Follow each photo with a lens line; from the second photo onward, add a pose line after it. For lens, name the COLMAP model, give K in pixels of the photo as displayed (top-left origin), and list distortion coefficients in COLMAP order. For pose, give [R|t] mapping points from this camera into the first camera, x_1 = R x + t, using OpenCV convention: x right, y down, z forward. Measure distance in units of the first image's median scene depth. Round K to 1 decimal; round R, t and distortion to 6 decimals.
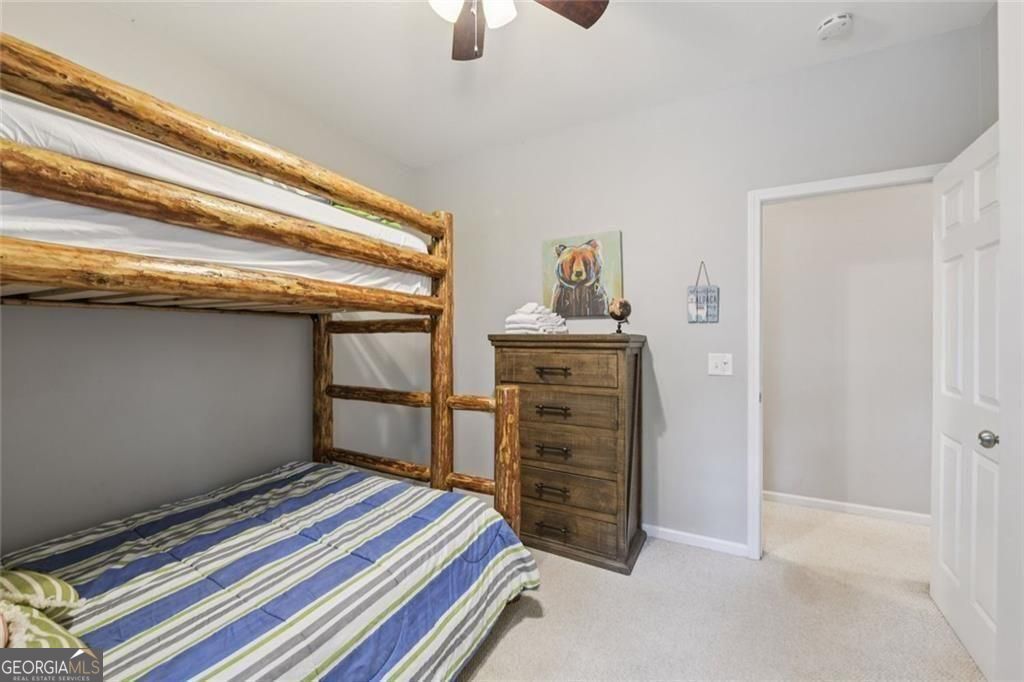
lens RADIAL K [[410.7, 0, 504.4], [0, 410.7, 339.0], [0, 0, 1]] dist [-0.007781, -0.000662]
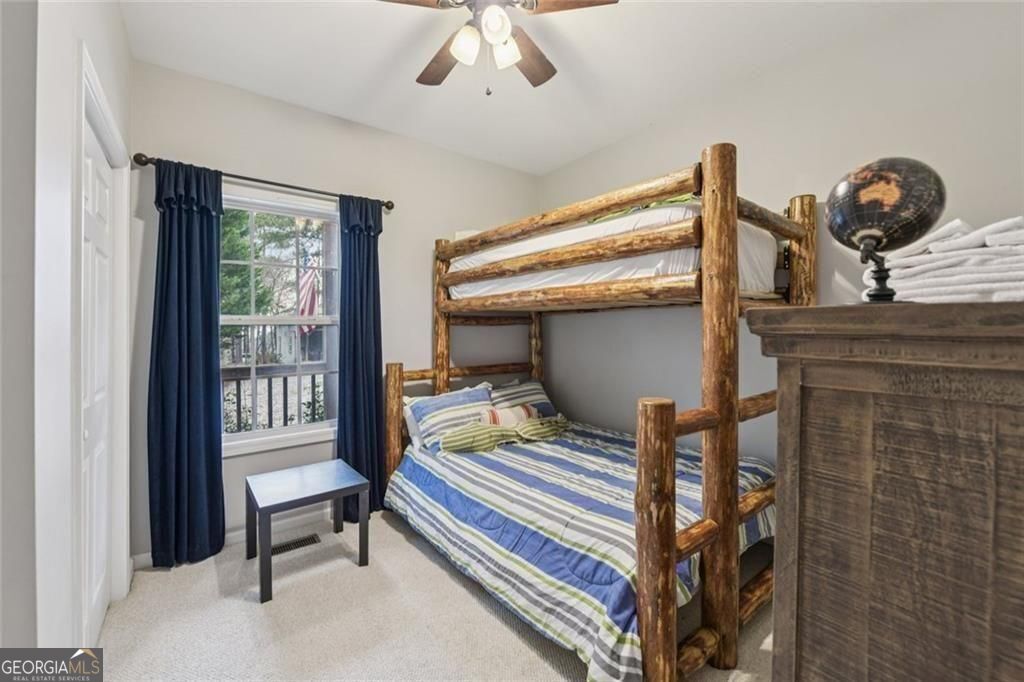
lens RADIAL K [[410.7, 0, 516.9], [0, 410.7, 331.0], [0, 0, 1]] dist [-0.007781, -0.000662]
pose [[-0.377330, 0.005535, -0.926062, 0.863010], [-0.000428, 0.999981, 0.006151, 0.002897], [0.926079, 0.002717, -0.377320, 1.291621]]
